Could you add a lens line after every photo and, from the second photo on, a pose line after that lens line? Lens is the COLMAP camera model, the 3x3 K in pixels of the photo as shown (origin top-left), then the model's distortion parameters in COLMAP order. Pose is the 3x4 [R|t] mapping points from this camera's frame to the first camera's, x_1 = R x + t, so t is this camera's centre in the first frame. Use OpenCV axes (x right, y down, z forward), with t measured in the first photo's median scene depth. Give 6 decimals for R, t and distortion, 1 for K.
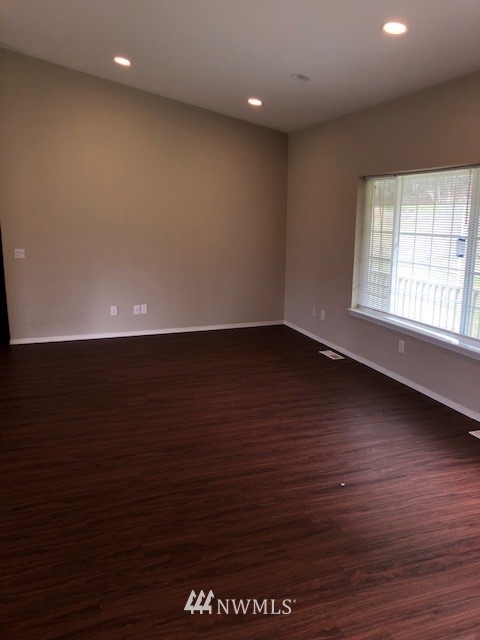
lens RADIAL K [[515.9, 0, 242.7], [0, 515.9, 317.2], [0, 0, 1]] dist [0.012293, -0.005645]
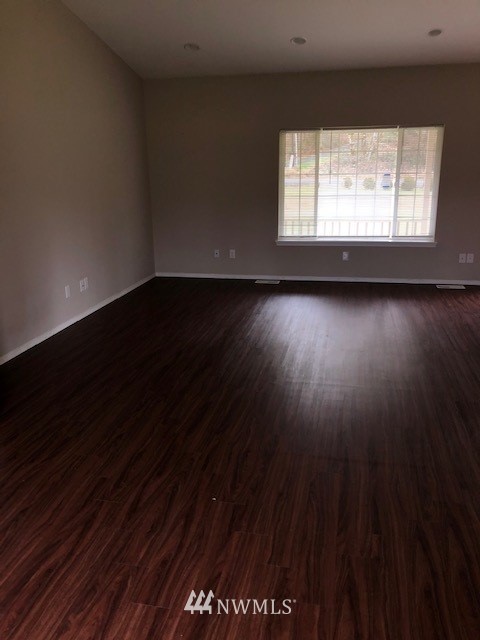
lens RADIAL K [[515.9, 0, 242.7], [0, 515.9, 317.2], [0, 0, 1]] dist [0.012293, -0.005645]
pose [[0.503479, -0.251178, 0.826691, -0.891237], [0.194462, 0.965204, 0.174831, -0.070091], [-0.841839, 0.072737, 0.534805, 0.429781]]
